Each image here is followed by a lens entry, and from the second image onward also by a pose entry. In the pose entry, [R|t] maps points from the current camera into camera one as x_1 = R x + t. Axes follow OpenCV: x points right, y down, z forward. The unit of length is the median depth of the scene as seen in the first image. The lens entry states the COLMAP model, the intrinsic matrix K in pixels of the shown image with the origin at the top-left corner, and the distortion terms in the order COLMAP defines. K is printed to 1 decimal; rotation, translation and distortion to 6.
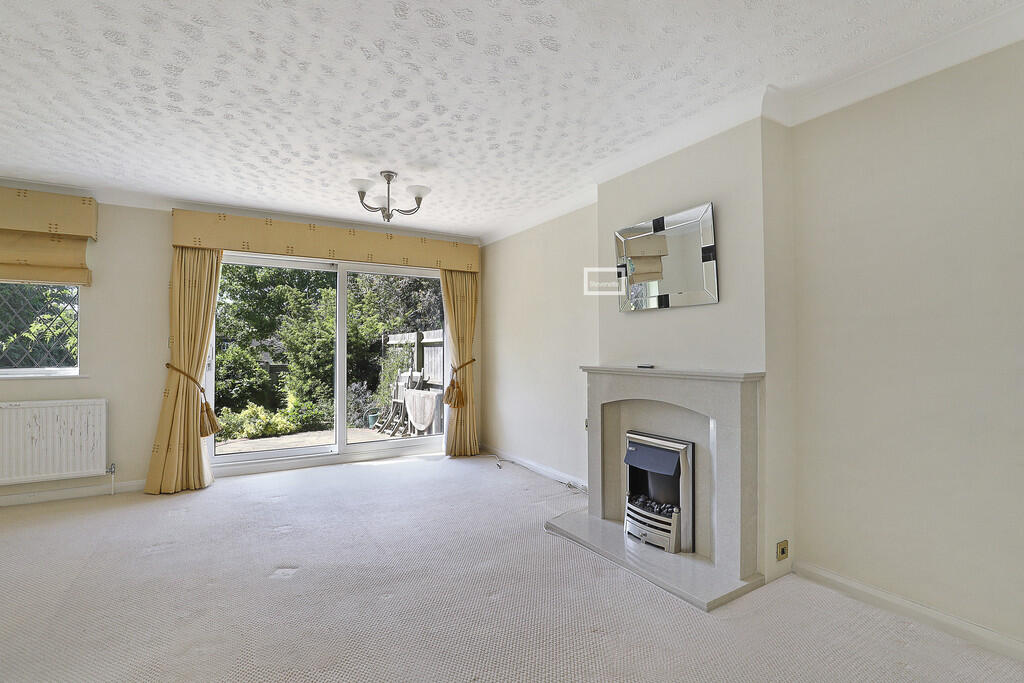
lens RADIAL K [[477.1, 0, 516.0], [0, 477.1, 345.0], [0, 0, 1]] dist [-0.000219, -0.000366]
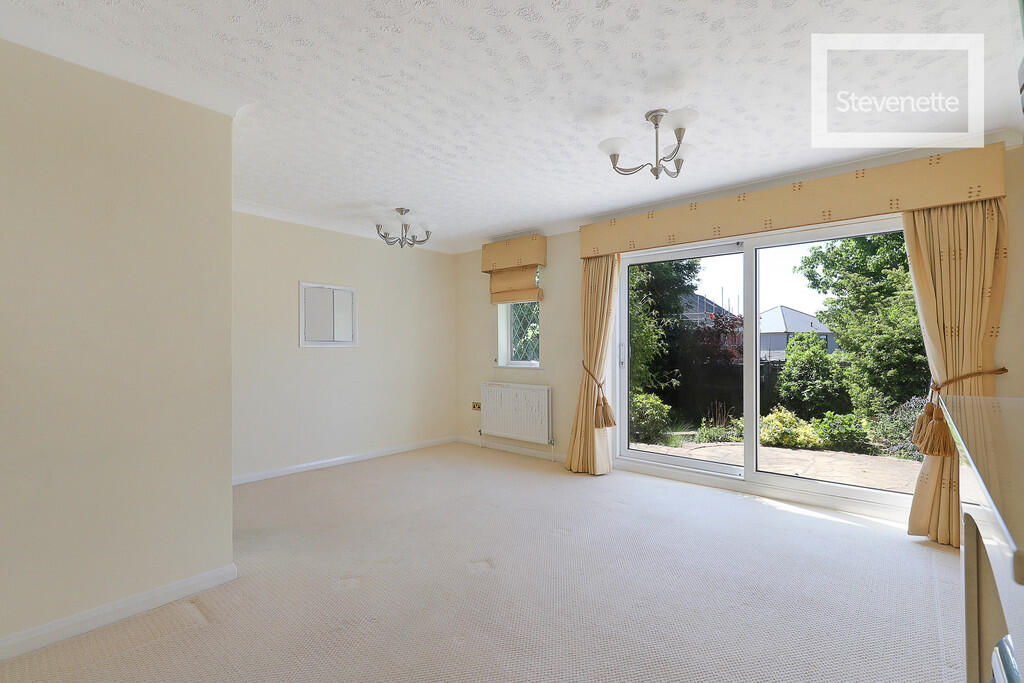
lens RADIAL K [[477.1, 0, 516.0], [0, 477.1, 345.0], [0, 0, 1]] dist [-0.000219, -0.000366]
pose [[0.310270, -0.005105, -0.950635, 0.327427], [0.006712, 0.999972, -0.003179, 0.003838], [0.950625, -0.005394, 0.310296, 0.484263]]
